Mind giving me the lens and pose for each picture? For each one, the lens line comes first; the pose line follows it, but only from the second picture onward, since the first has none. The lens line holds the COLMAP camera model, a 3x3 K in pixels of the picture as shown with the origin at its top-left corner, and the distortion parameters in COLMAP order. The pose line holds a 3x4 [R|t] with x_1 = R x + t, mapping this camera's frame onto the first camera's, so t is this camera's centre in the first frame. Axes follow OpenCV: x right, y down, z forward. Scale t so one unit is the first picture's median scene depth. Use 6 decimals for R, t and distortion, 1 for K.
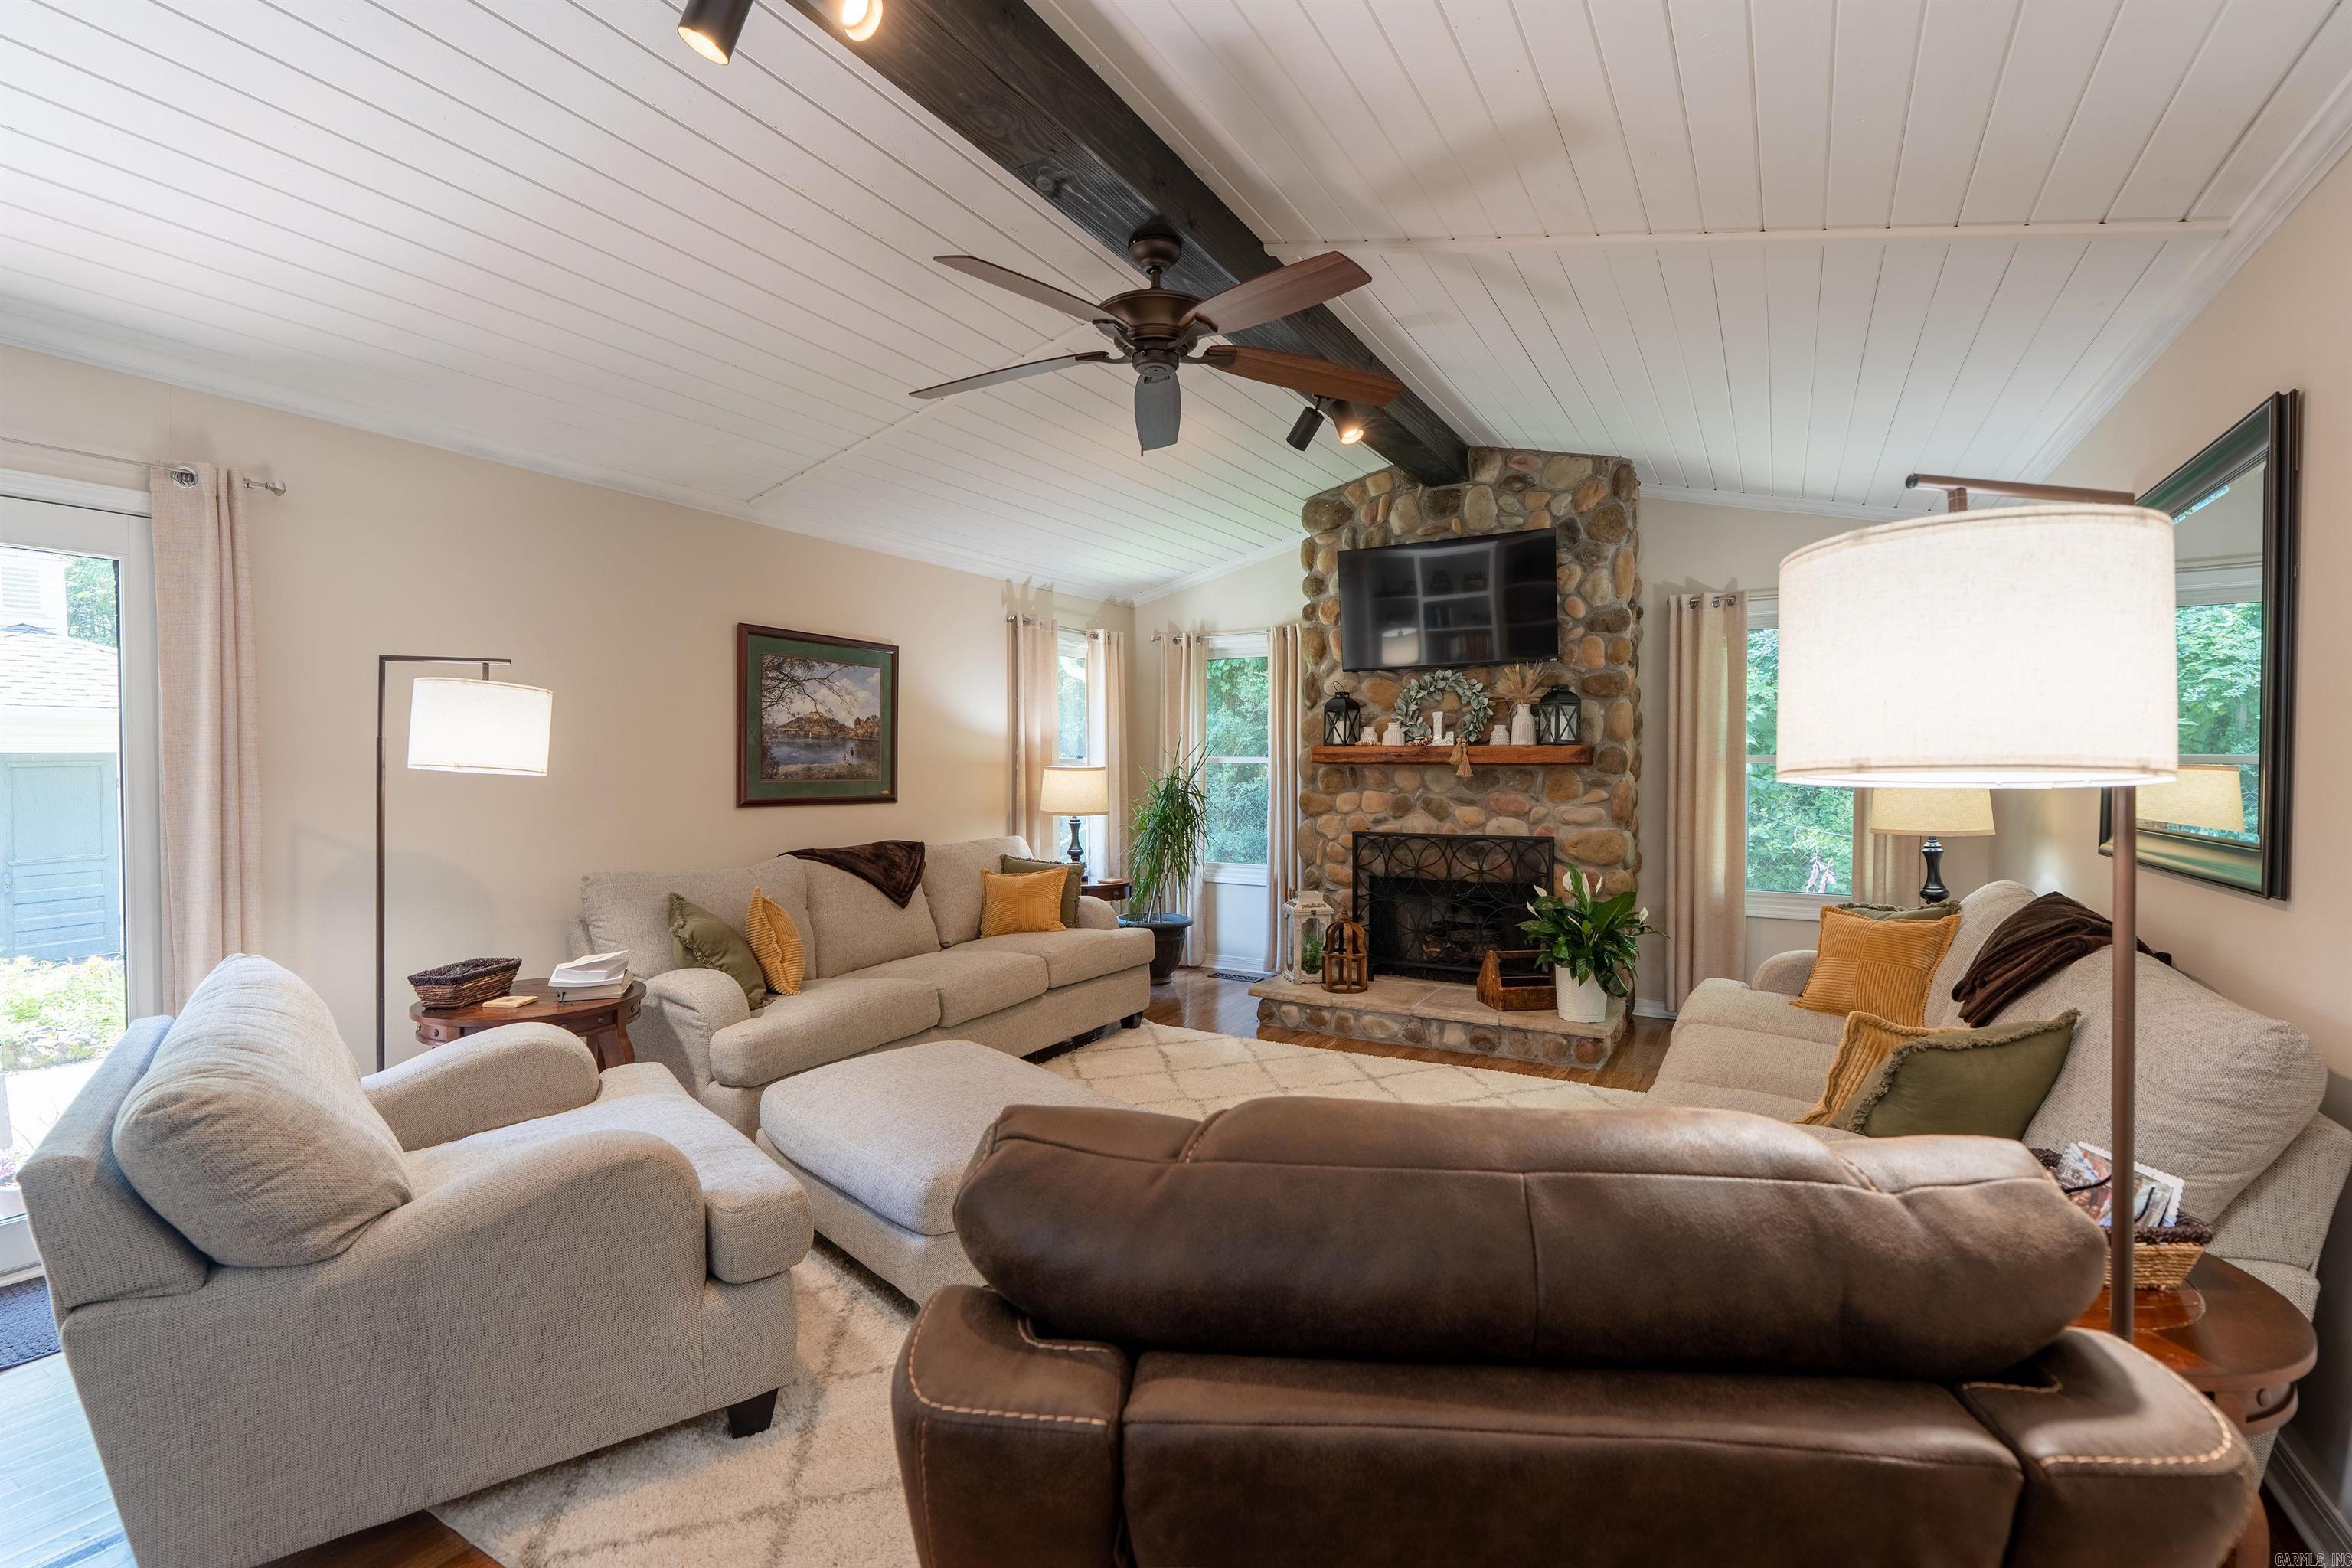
lens RADIAL K [[1054.8, 0, 1165.3], [0, 1054.8, 776.3], [0, 0, 1]] dist [-0.007816, 0.002839]
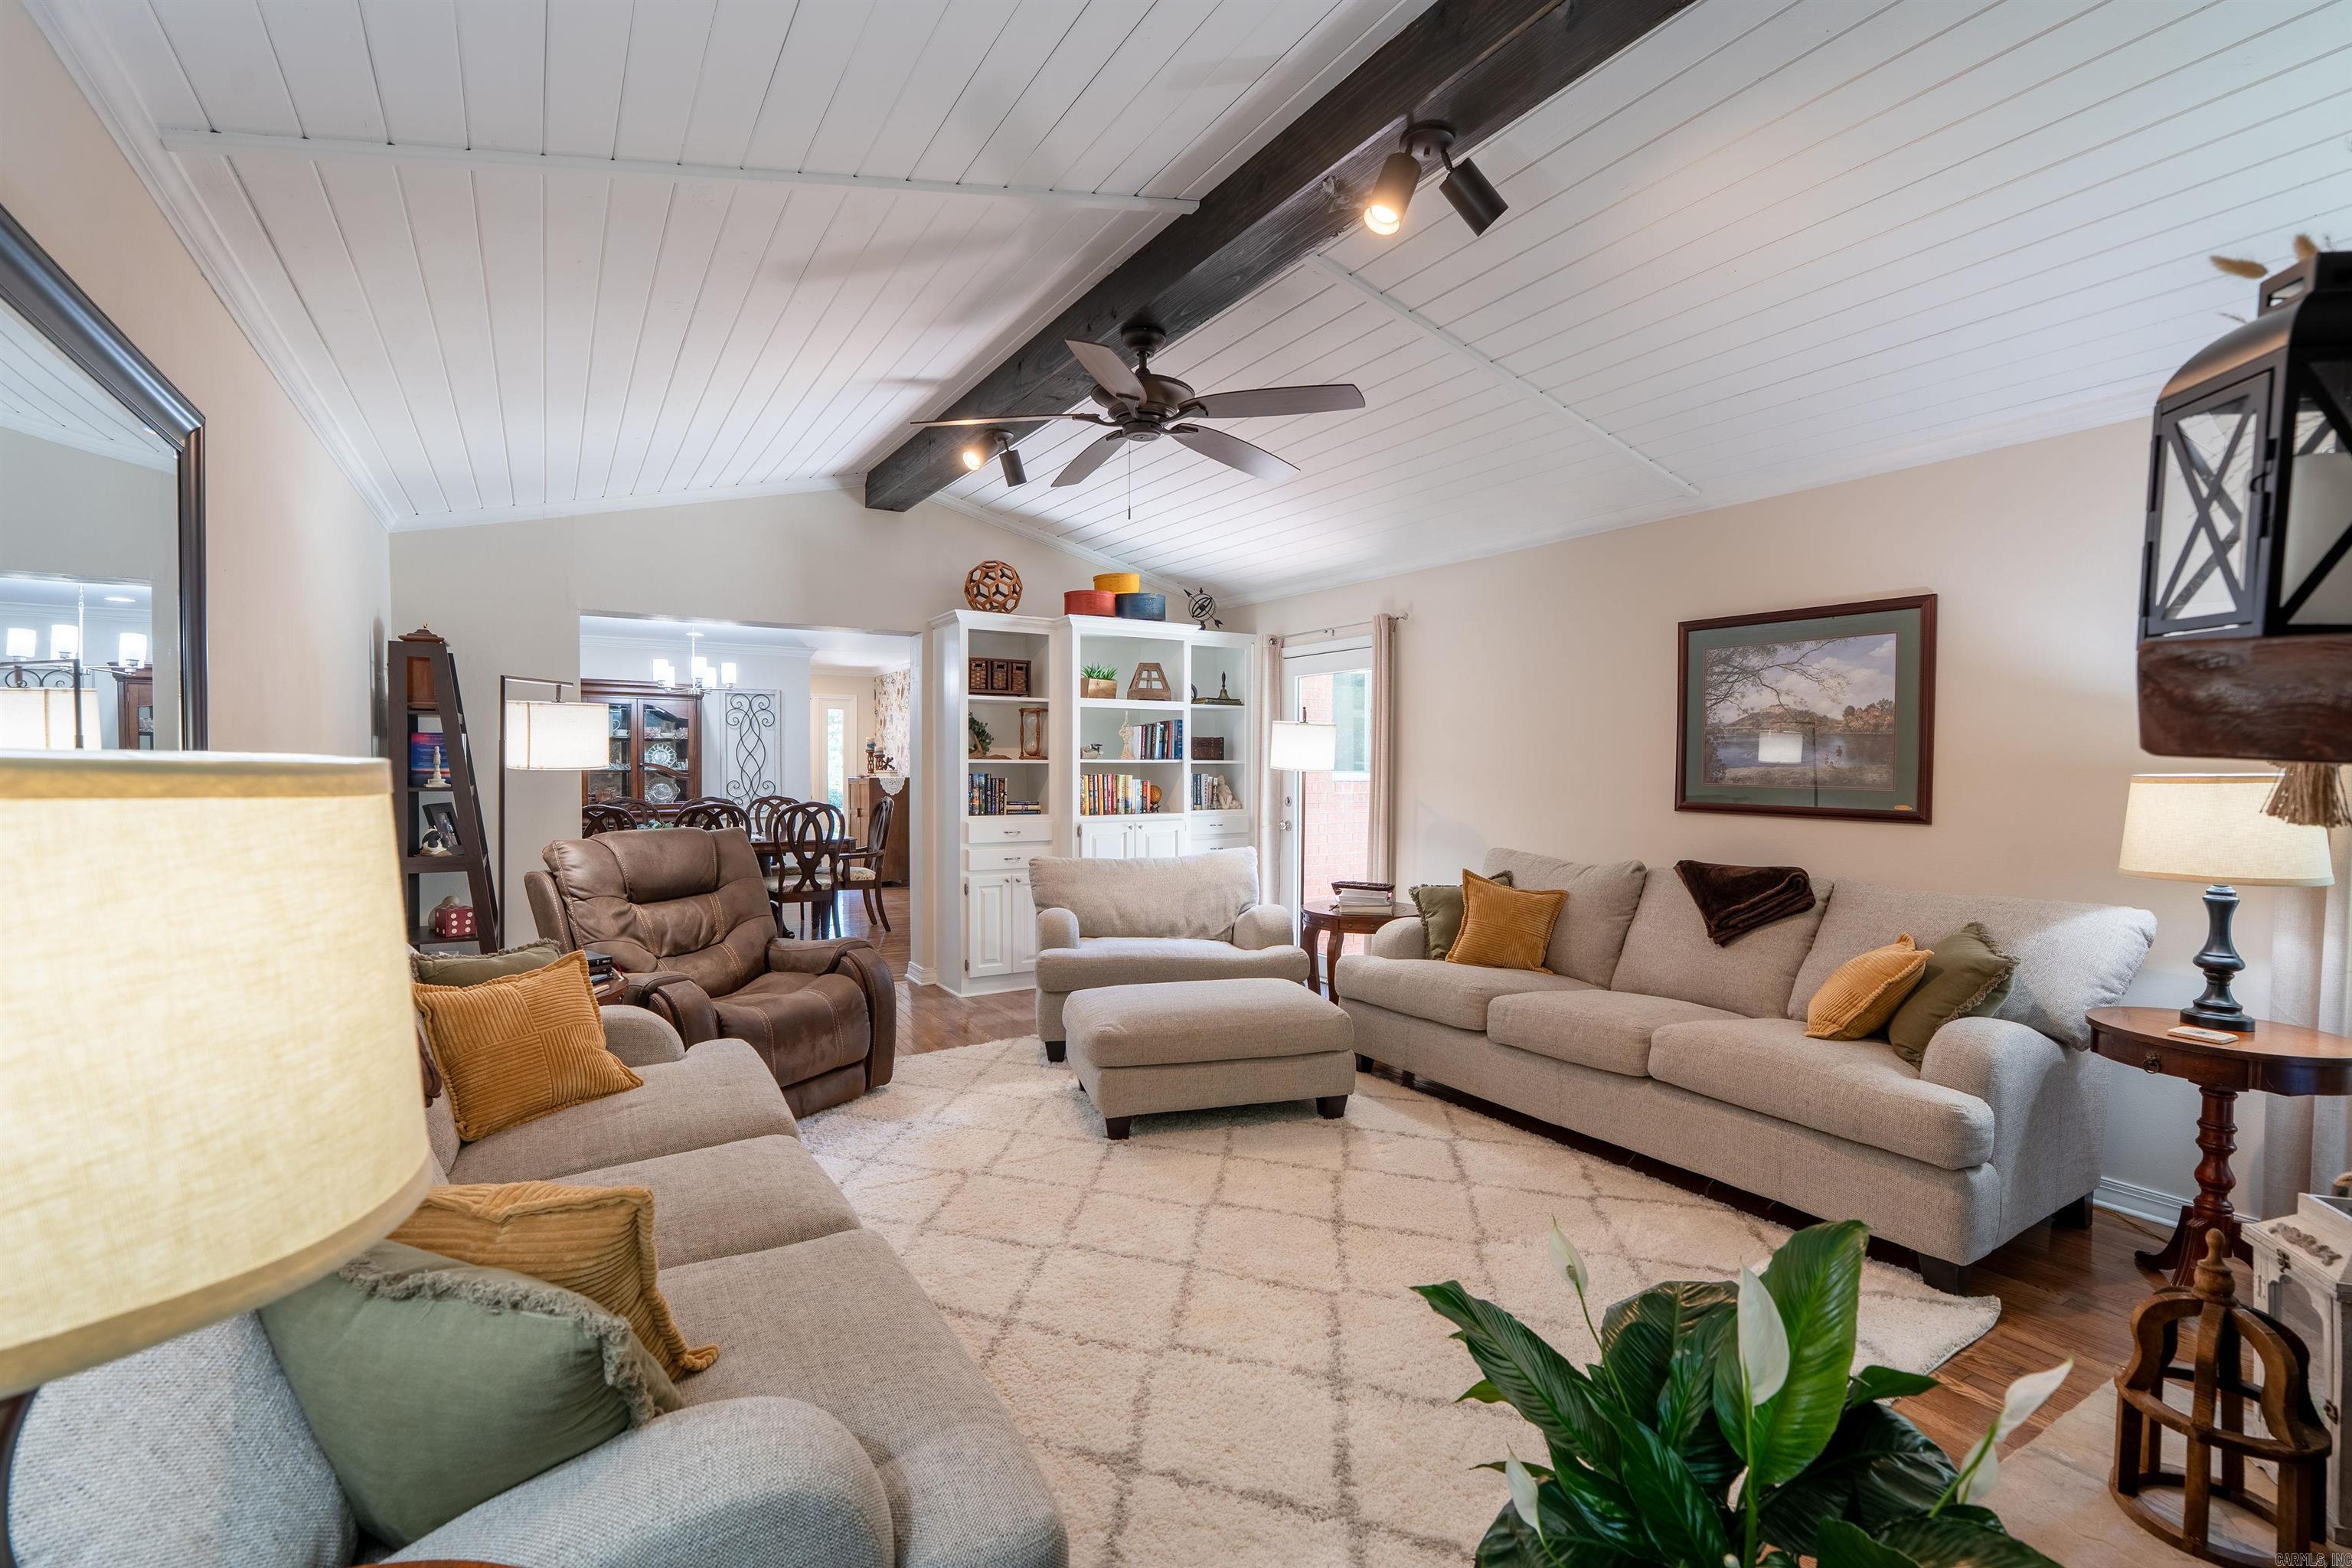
lens RADIAL K [[1054.8, 0, 1173.6], [0, 1054.8, 788.1], [0, 0, 1]] dist [-0.007816, 0.002839]
pose [[-0.476827, 0.020563, -0.878756, 0.637824], [-0.012819, 0.999457, 0.030343, -0.014427], [0.878903, 0.025733, -0.476305, 0.989989]]
